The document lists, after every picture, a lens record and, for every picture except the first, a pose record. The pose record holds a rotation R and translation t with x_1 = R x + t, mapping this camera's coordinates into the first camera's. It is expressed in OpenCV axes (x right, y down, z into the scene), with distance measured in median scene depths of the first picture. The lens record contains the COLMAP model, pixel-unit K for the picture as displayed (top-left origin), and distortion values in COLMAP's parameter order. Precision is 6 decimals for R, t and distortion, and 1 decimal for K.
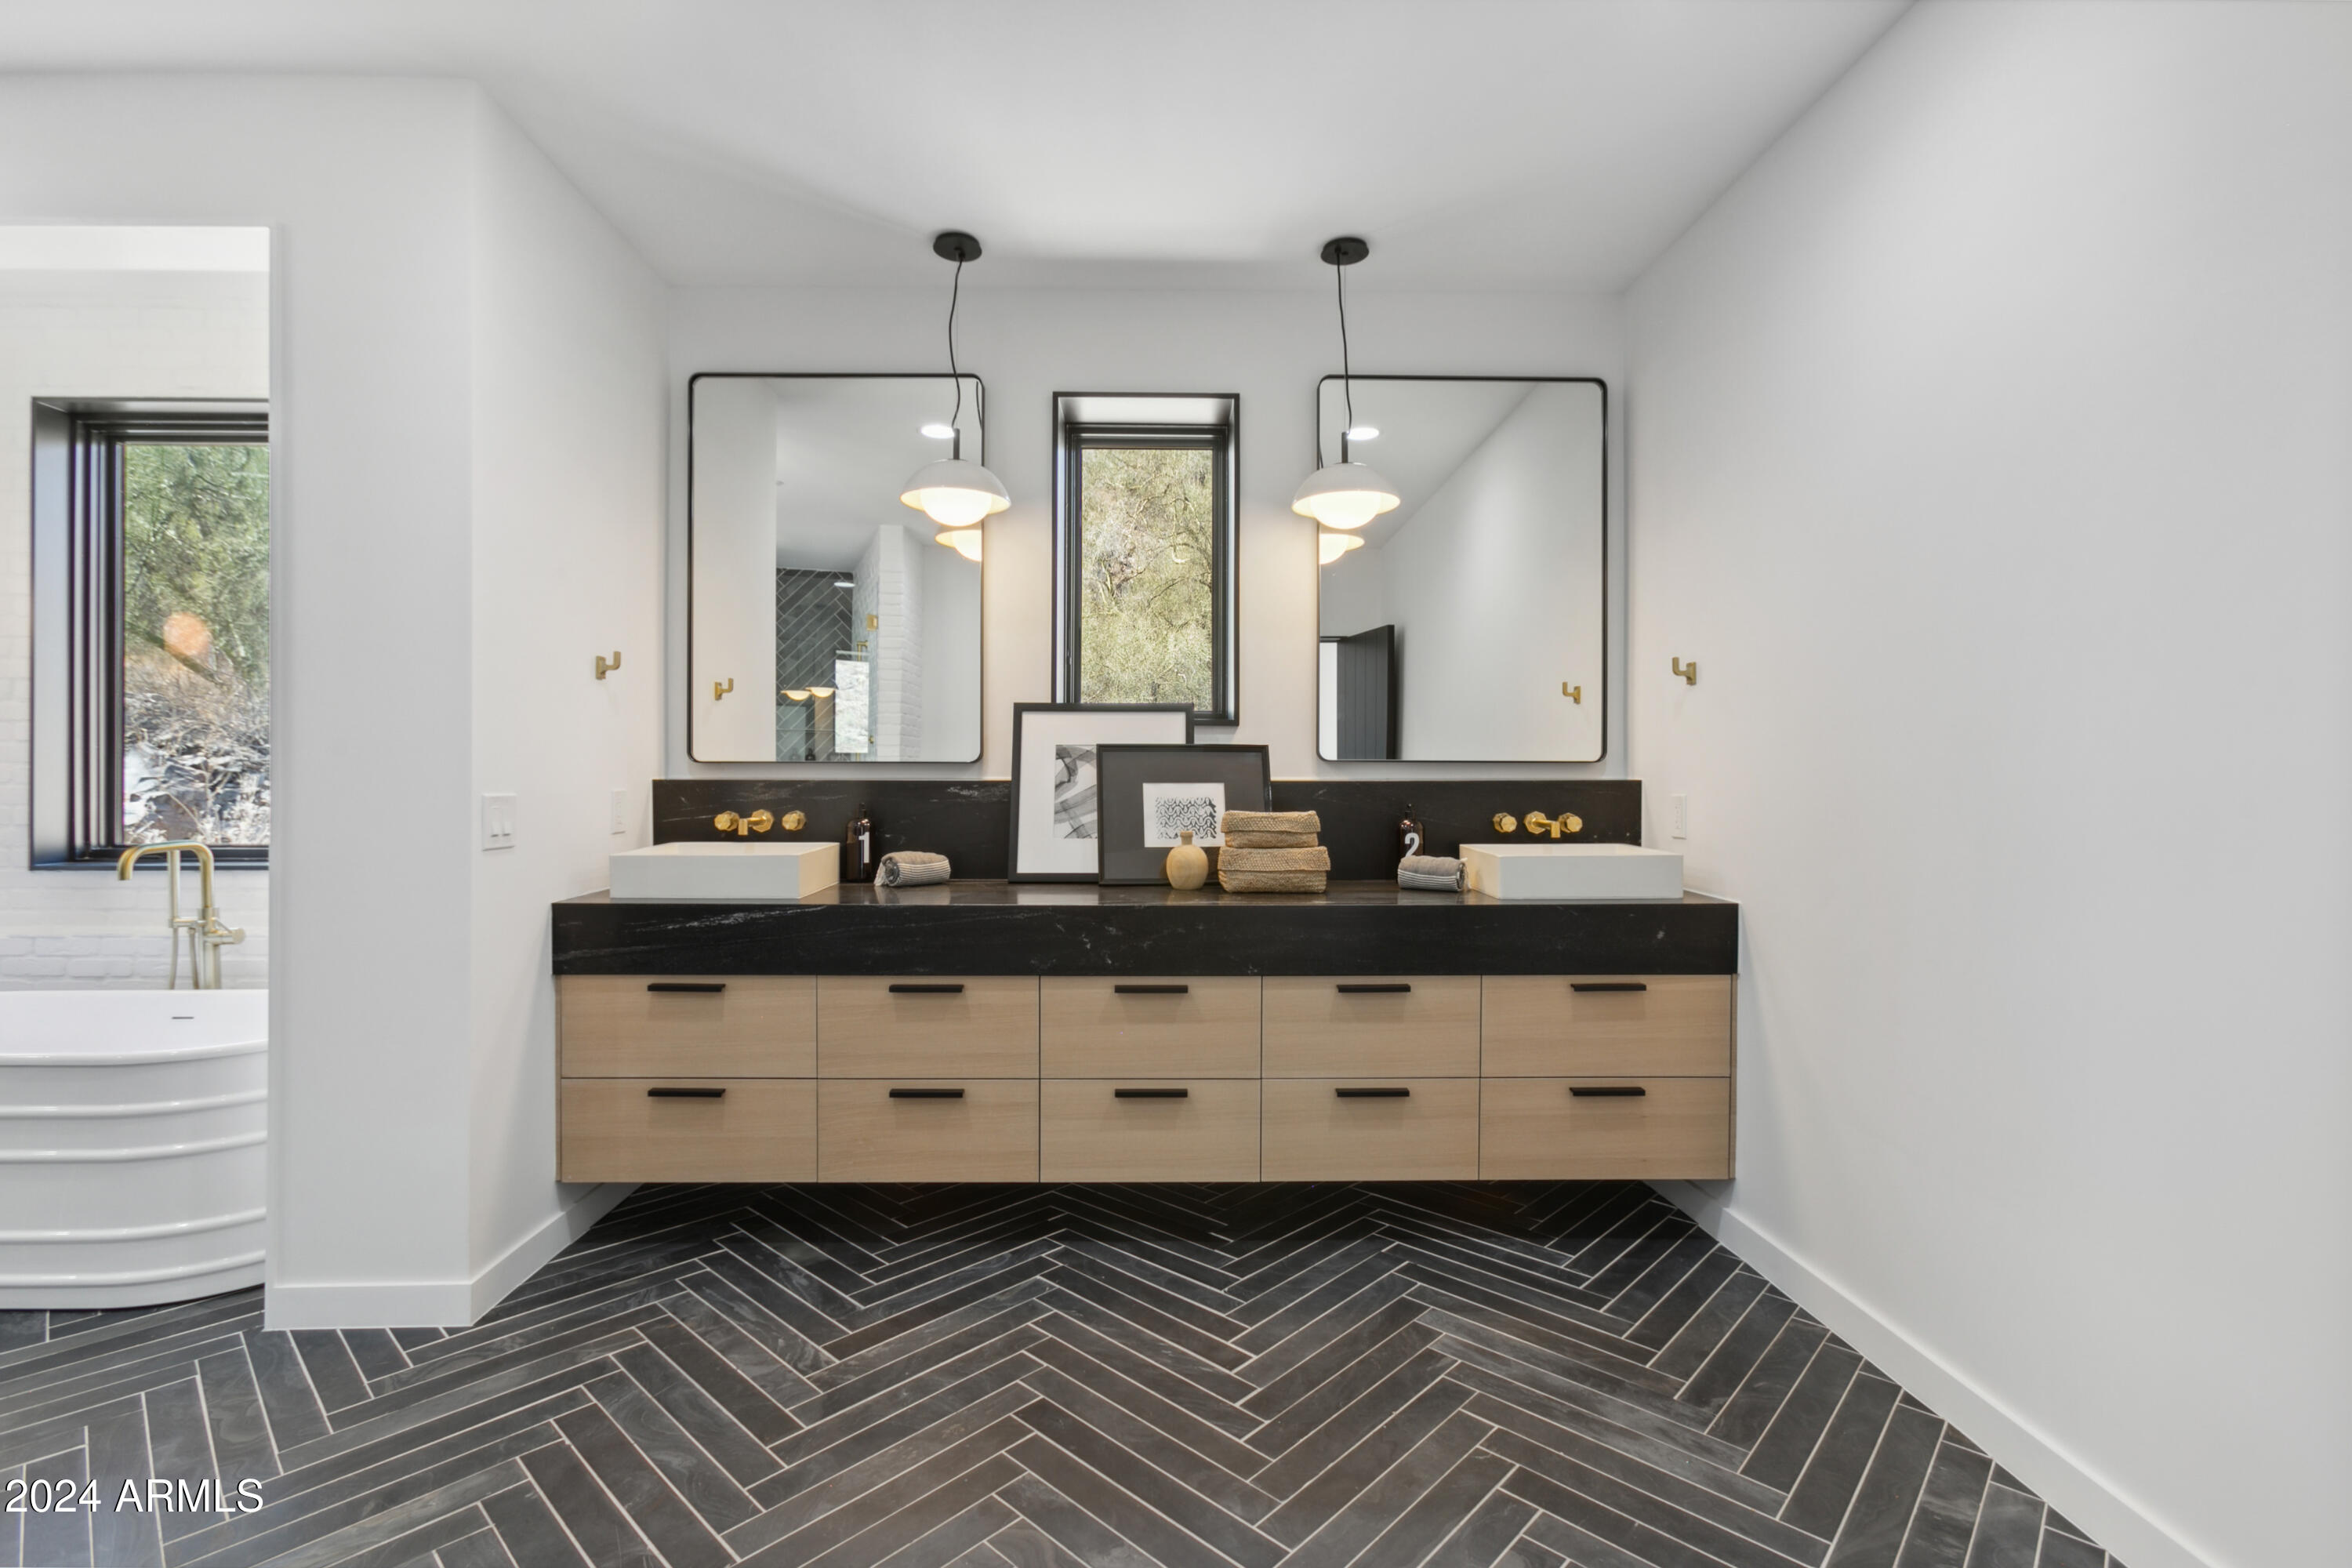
lens RADIAL K [[1065.8, 0, 1160.8], [0, 1065.8, 776.5], [0, 0, 1]] dist [-0.014201, 0.008643]
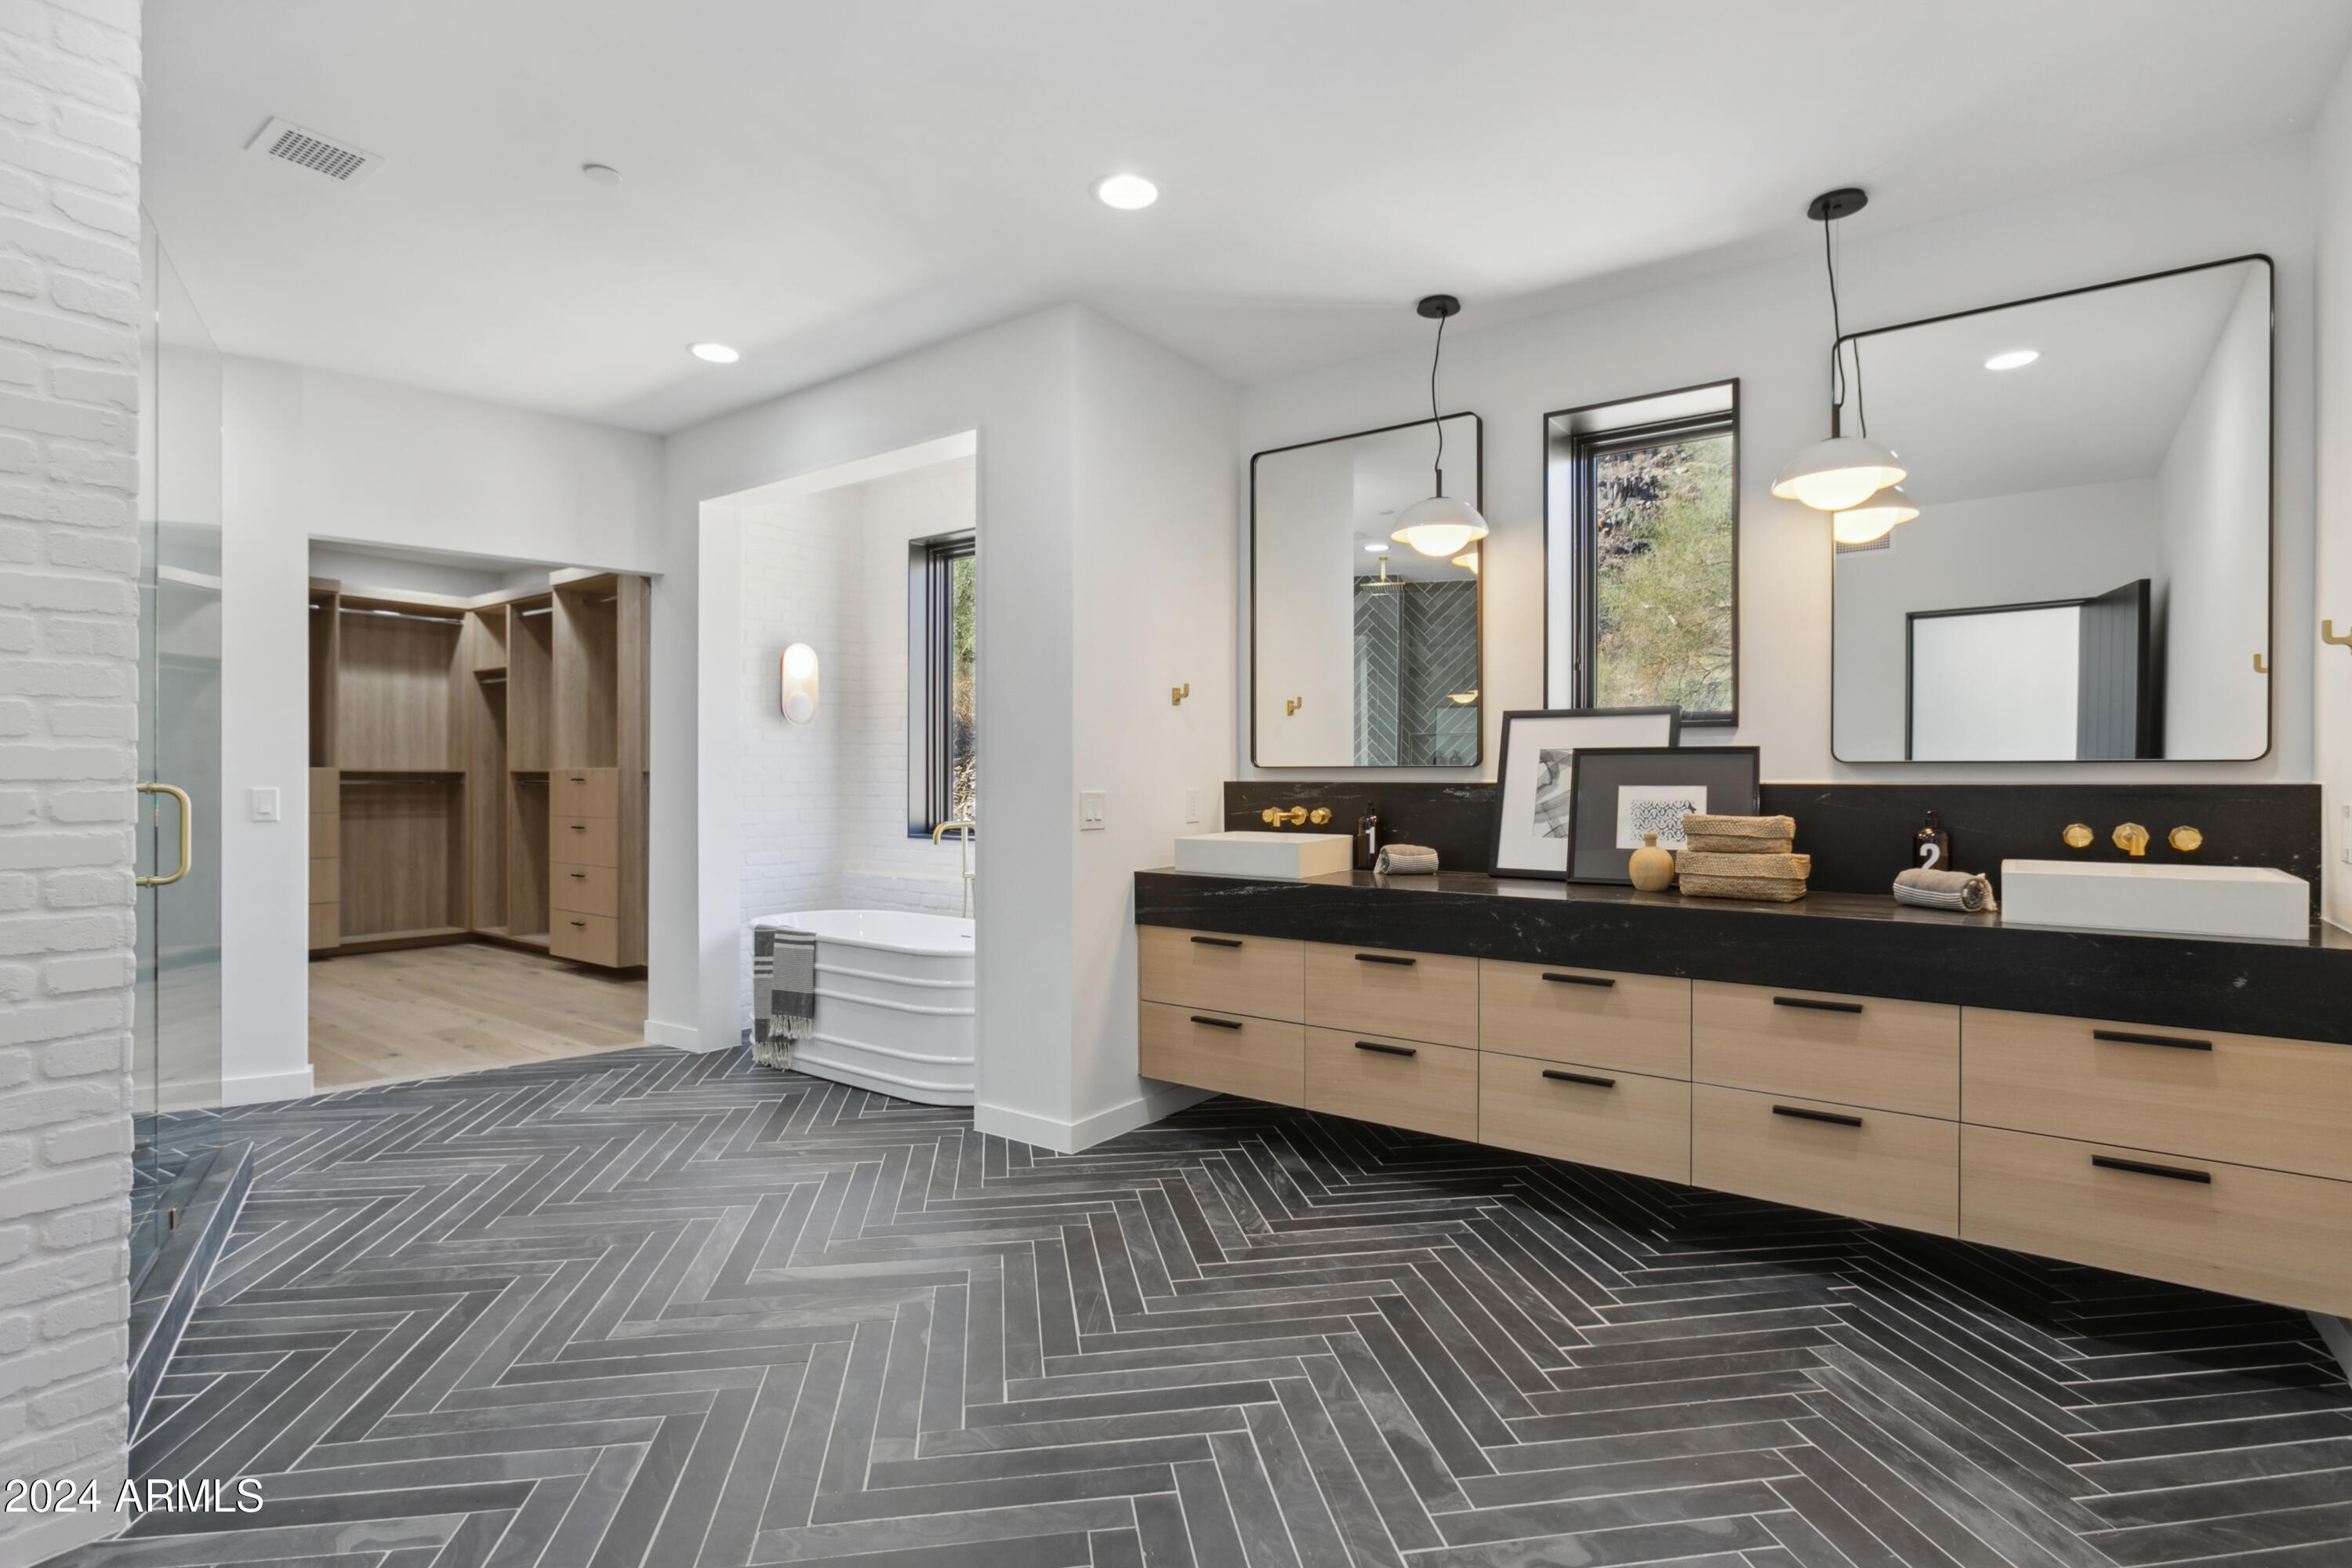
lens RADIAL K [[1134.1, 0, 1179.0], [0, 1134.1, 784.3], [0, 0, 1]] dist [-0.010942, 0.006712]
pose [[0.796758, 0.003262, -0.604290, 0.345131], [0.000017, 0.999985, 0.005420, -0.001090], [0.604299, -0.004329, 0.796746, -0.129915]]
